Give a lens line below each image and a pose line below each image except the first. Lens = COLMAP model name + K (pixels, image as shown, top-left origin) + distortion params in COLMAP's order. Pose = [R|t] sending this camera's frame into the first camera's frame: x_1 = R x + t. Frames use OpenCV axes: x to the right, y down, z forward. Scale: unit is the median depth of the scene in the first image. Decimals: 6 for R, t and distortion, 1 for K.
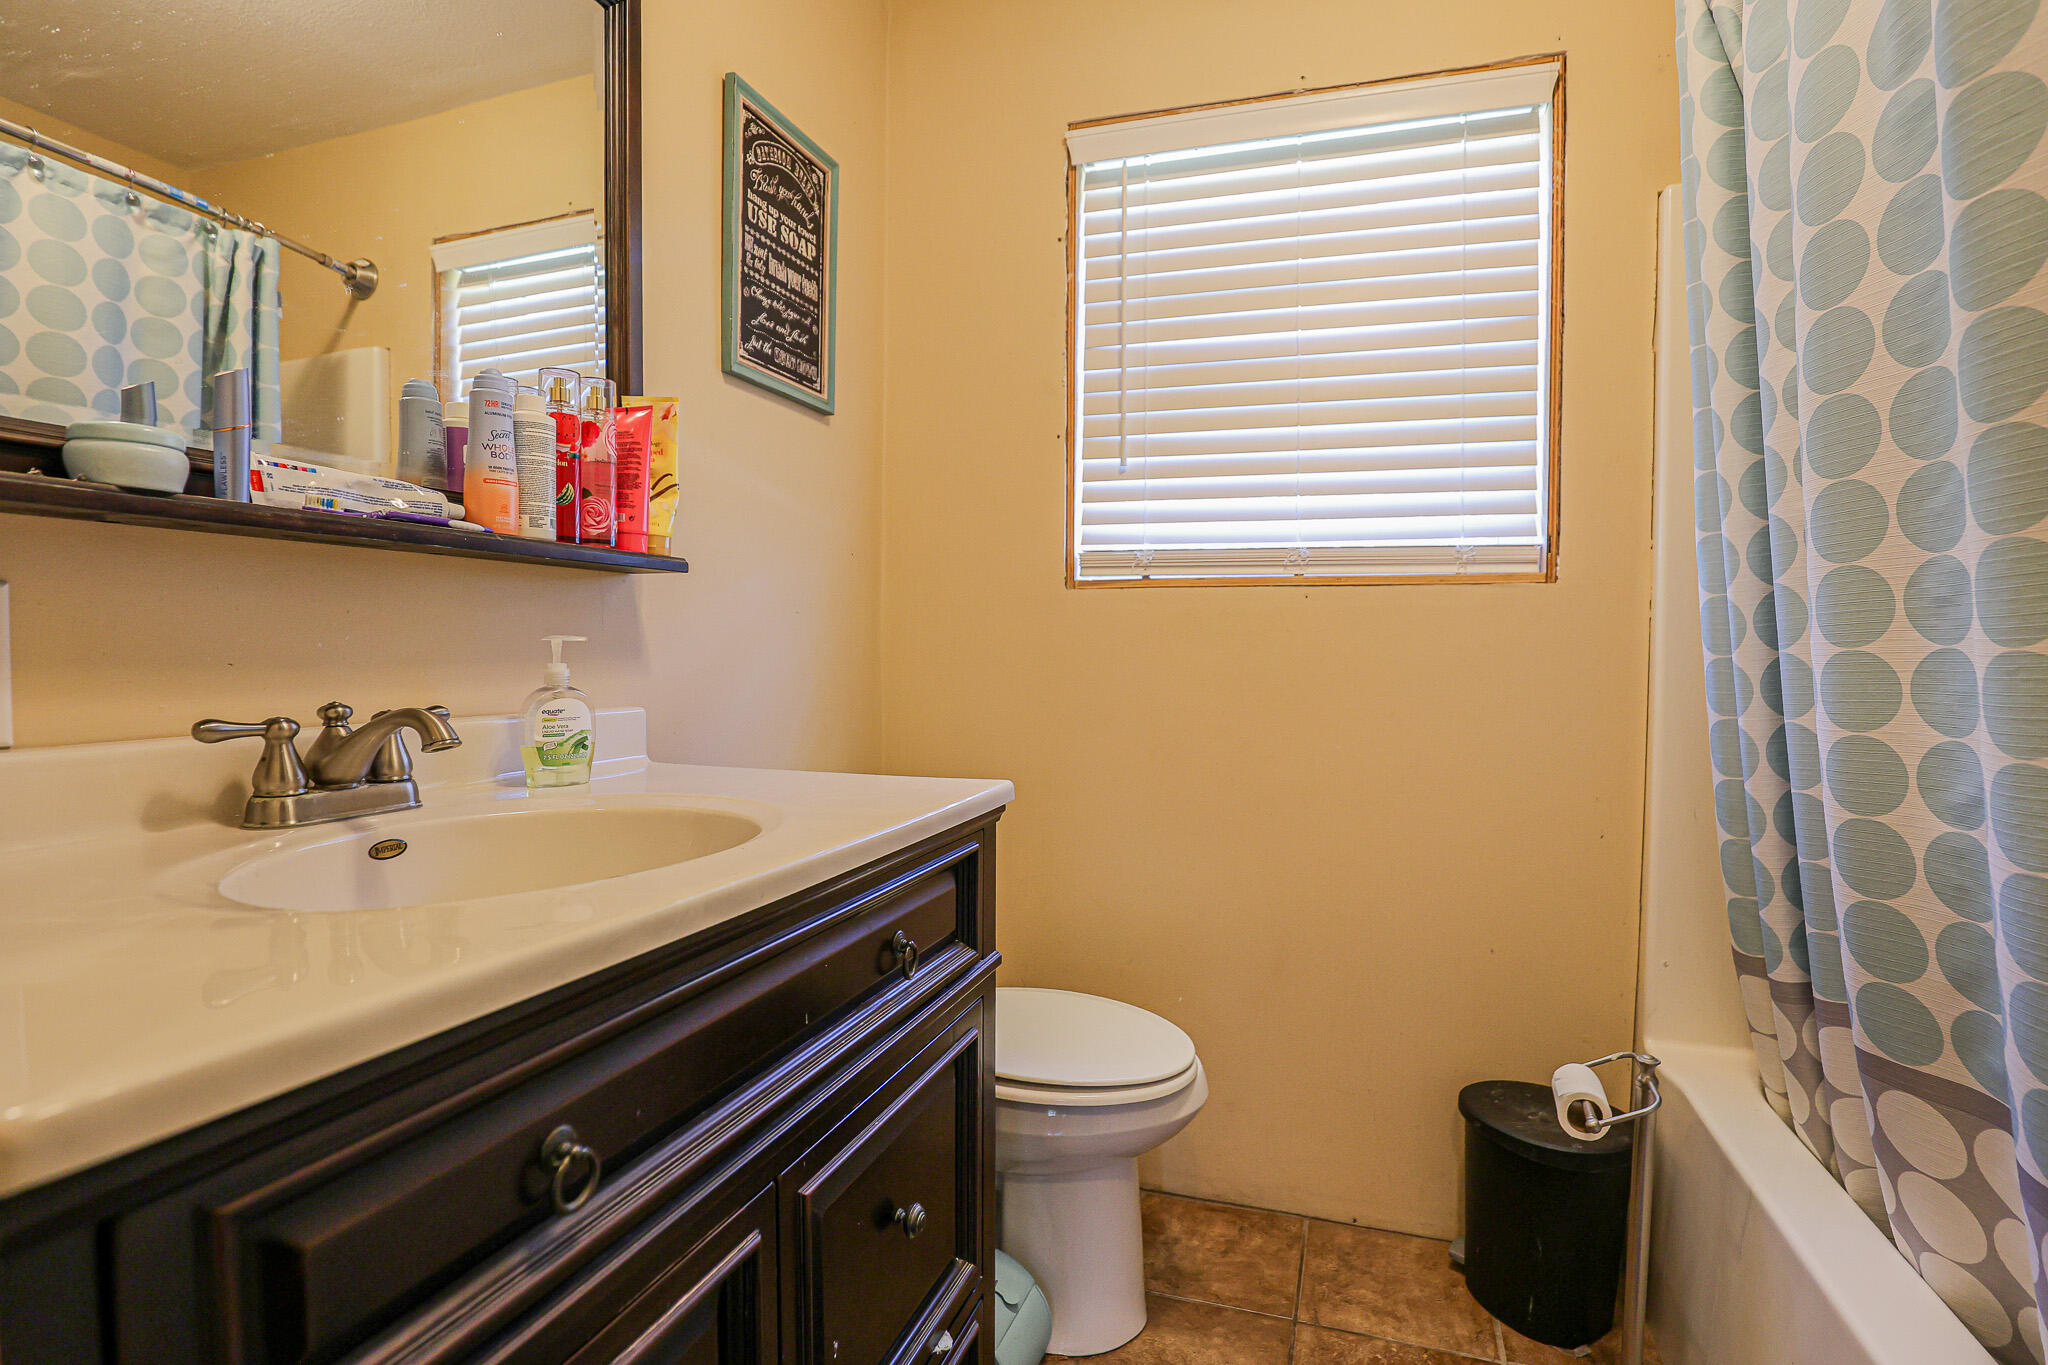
lens RADIAL K [[996.3, 0, 1047.6], [0, 996.3, 688.5], [0, 0, 1]] dist [-0.036499, -0.000051]
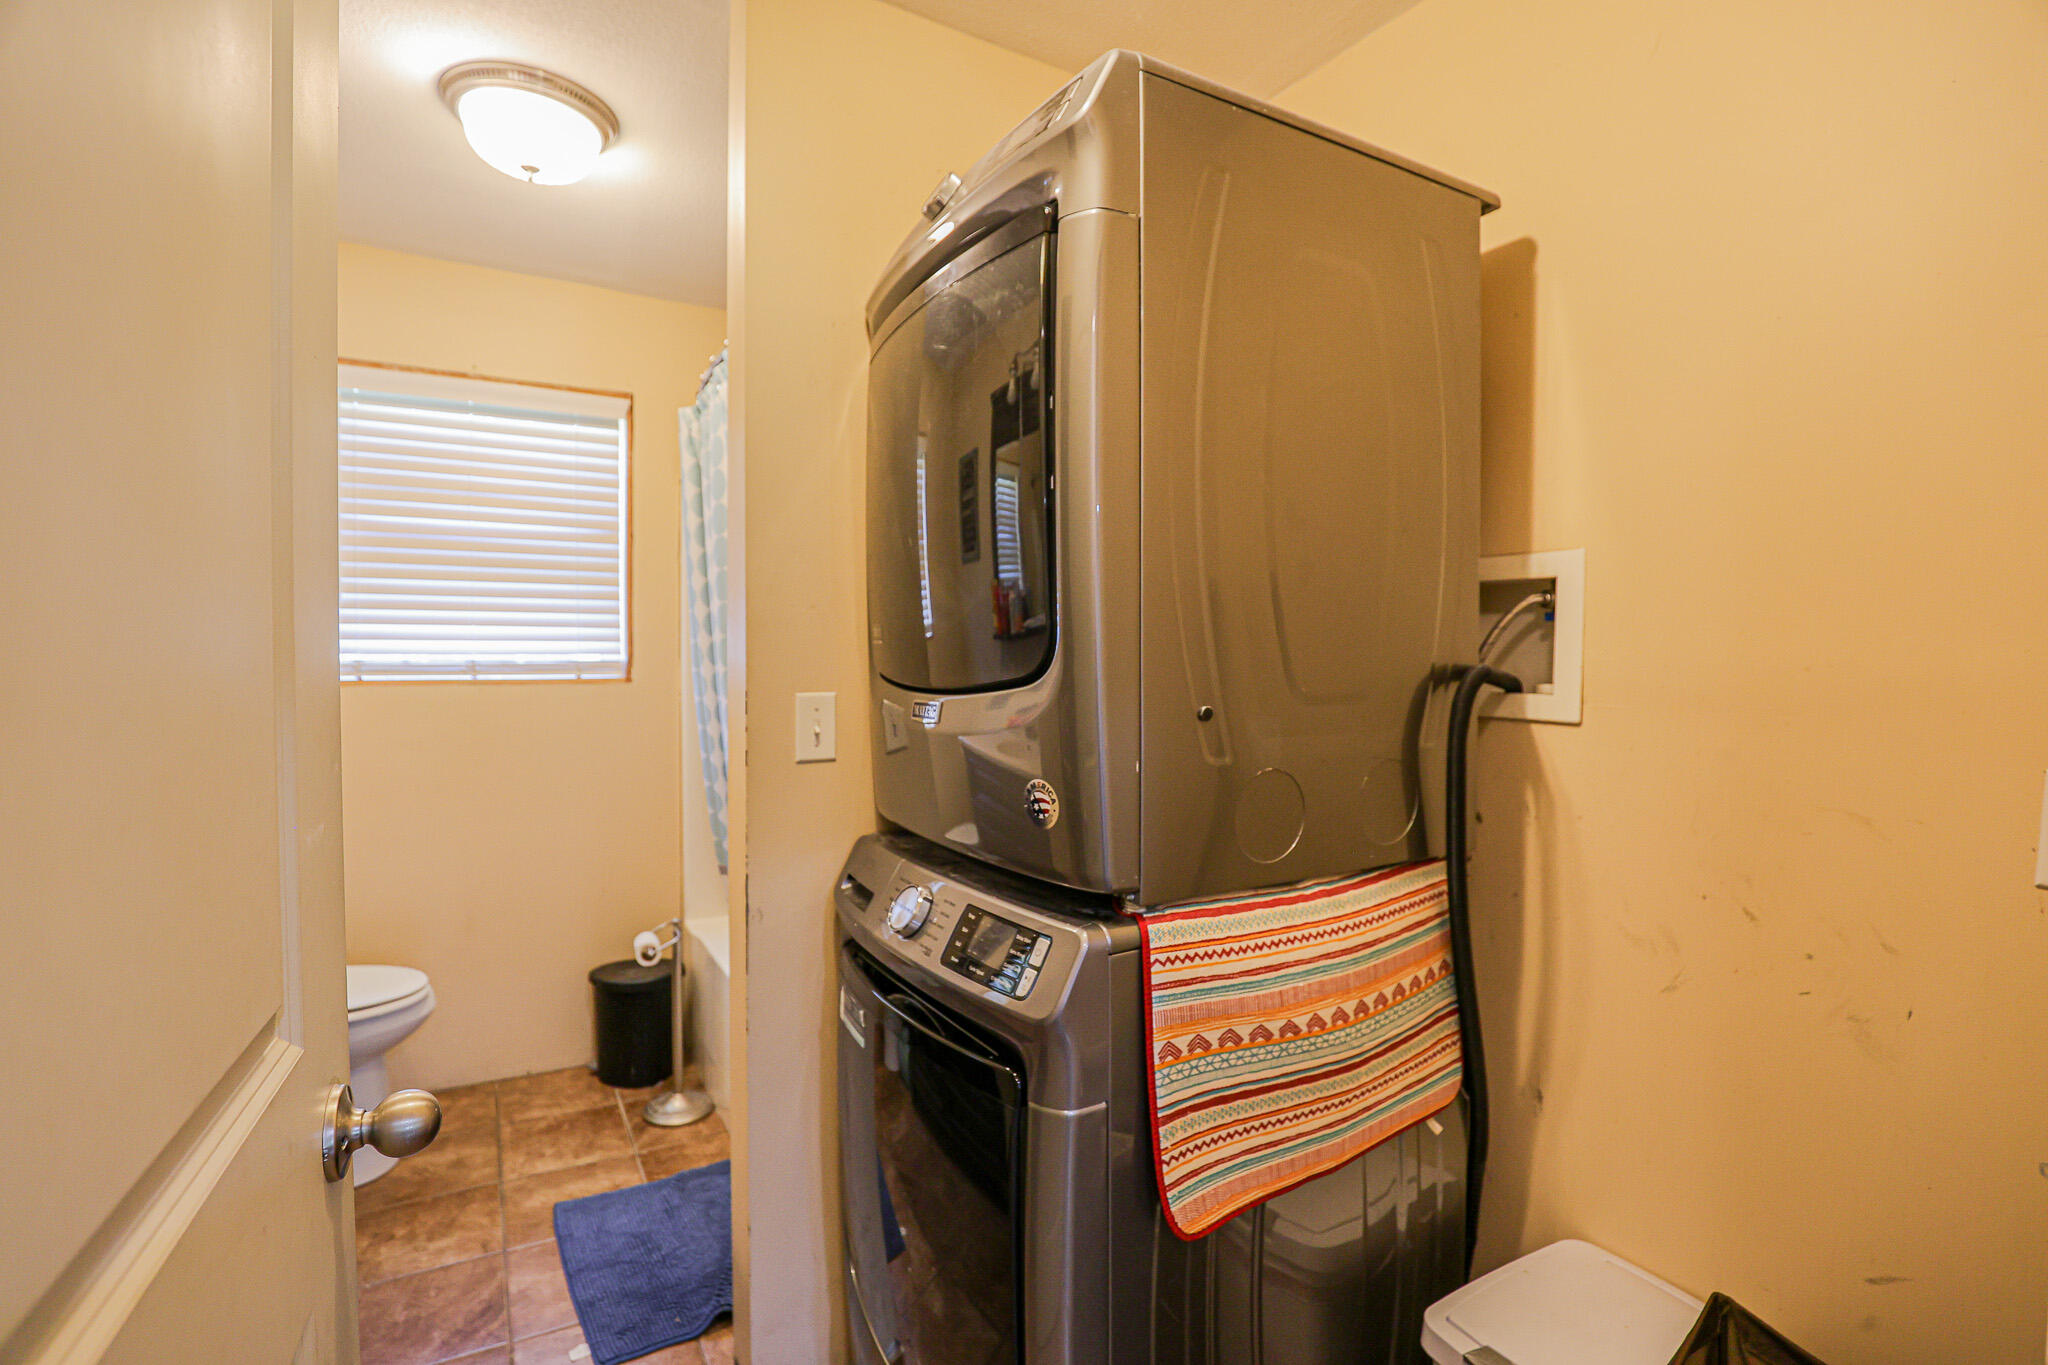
lens RADIAL K [[996.3, 0, 1047.6], [0, 996.3, 688.5], [0, 0, 1]] dist [-0.036499, -0.000051]
pose [[0.672175, -0.028555, 0.739842, -0.317393], [0.021384, 0.999588, 0.019151, -0.114049], [-0.740084, 0.002948, 0.672509, -0.789365]]
